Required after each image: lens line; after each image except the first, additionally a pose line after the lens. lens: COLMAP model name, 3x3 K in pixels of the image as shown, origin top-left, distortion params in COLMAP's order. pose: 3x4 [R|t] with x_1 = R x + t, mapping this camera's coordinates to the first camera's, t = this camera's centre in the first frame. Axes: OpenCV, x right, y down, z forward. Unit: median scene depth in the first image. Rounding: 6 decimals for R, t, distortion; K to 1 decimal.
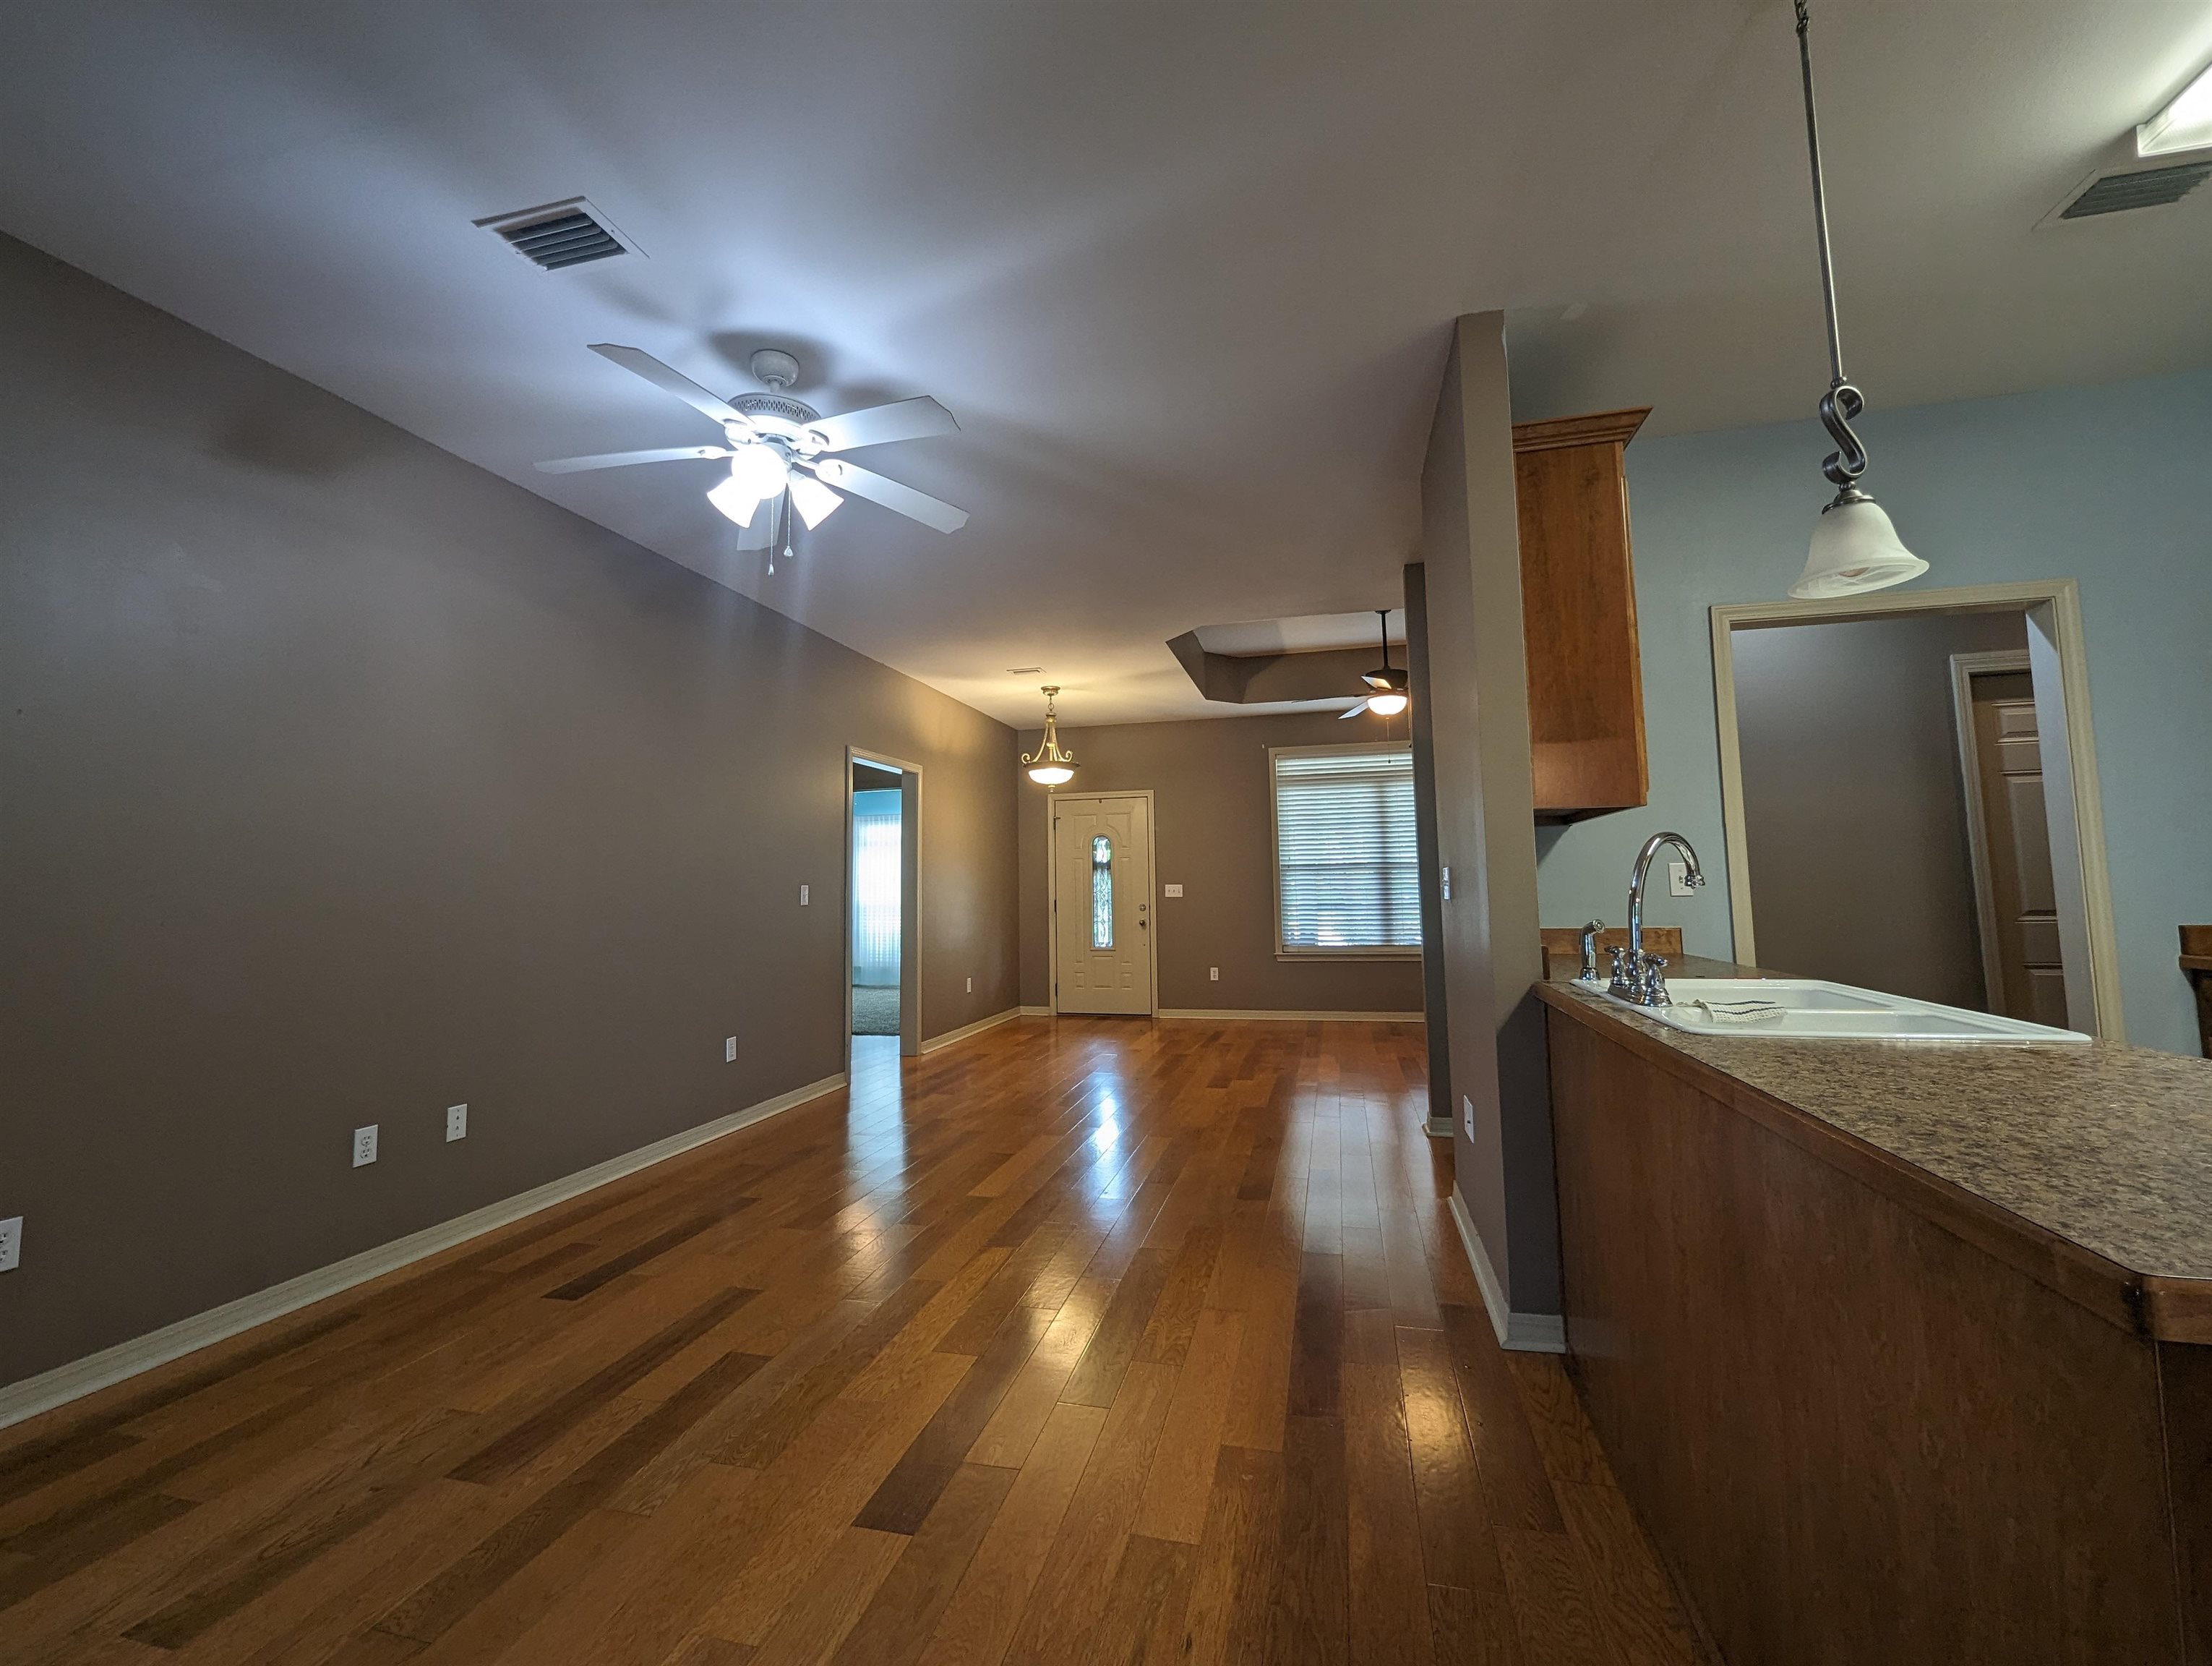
lens RADIAL K [[917.2, 0, 1103.0], [0, 917.2, 802.4], [0, 0, 1]] dist [-0.000039, -0.000081]
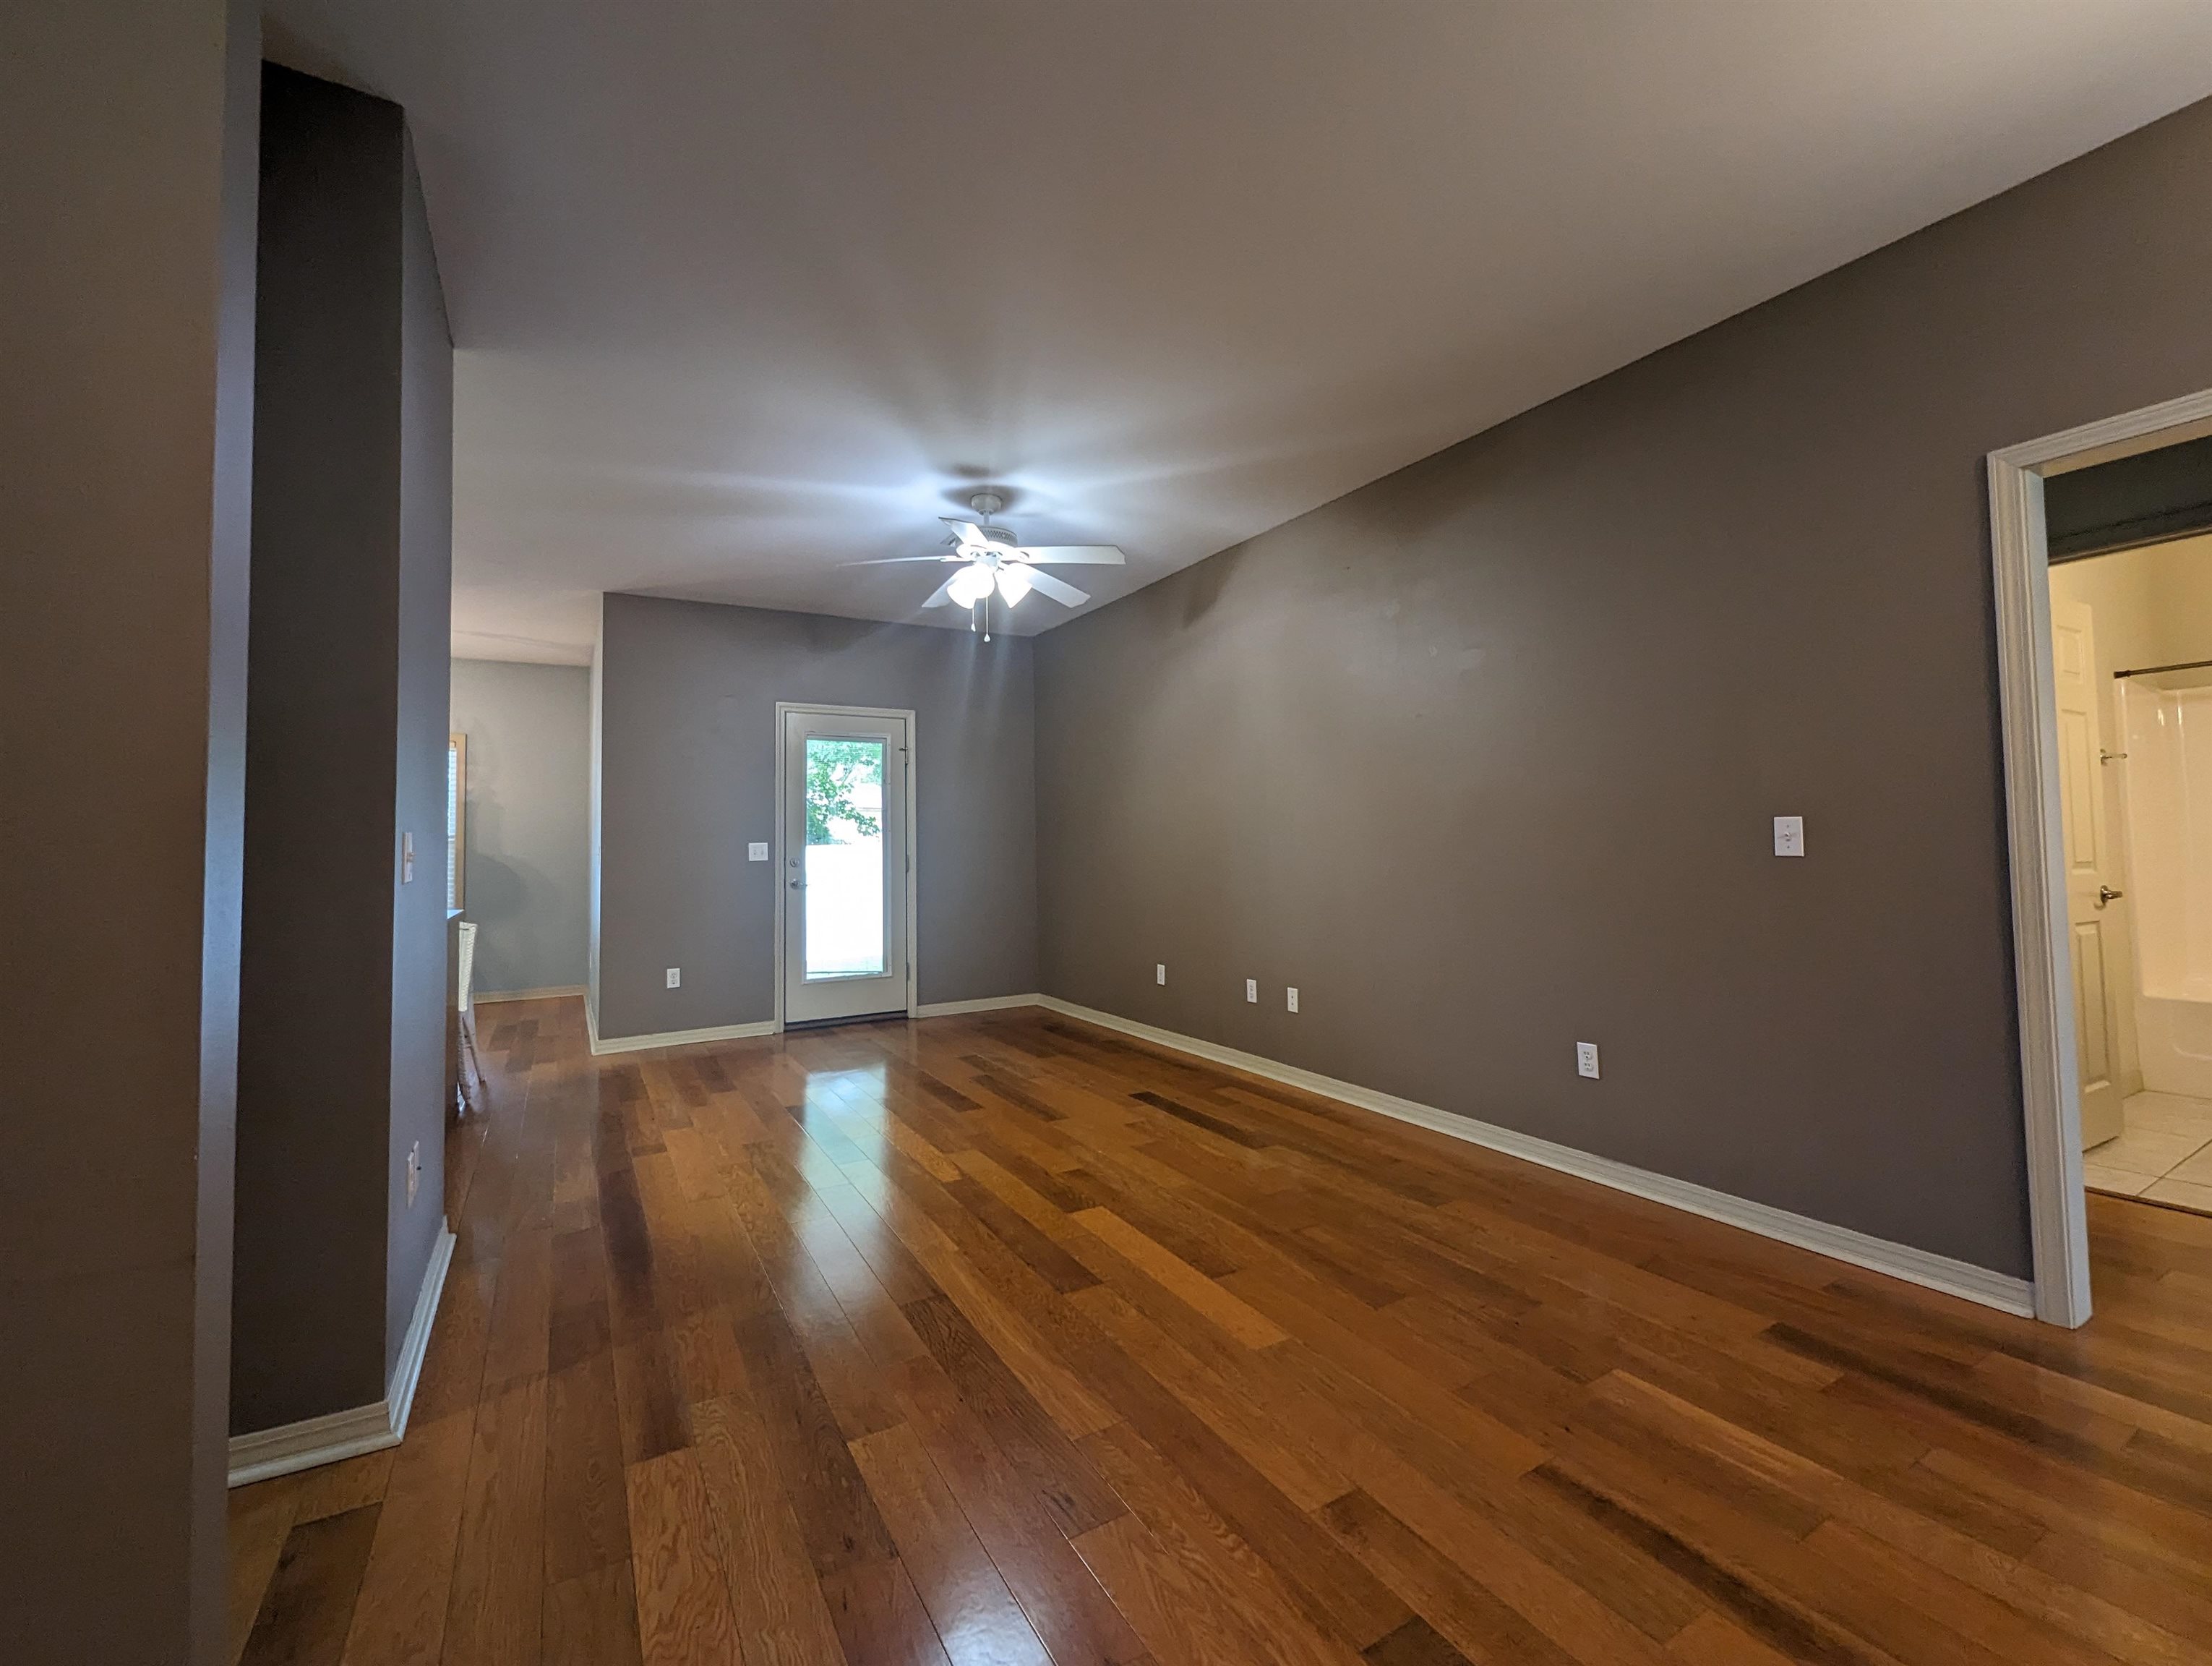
lens RADIAL K [[917.2, 0, 1103.0], [0, 917.2, 802.4], [0, 0, 1]] dist [-0.000039, -0.000081]
pose [[-0.710138, -0.005041, -0.704044, 0.516163], [0.092676, 0.990604, -0.100571, 0.172437], [0.697936, -0.136667, -0.702999, 1.917557]]
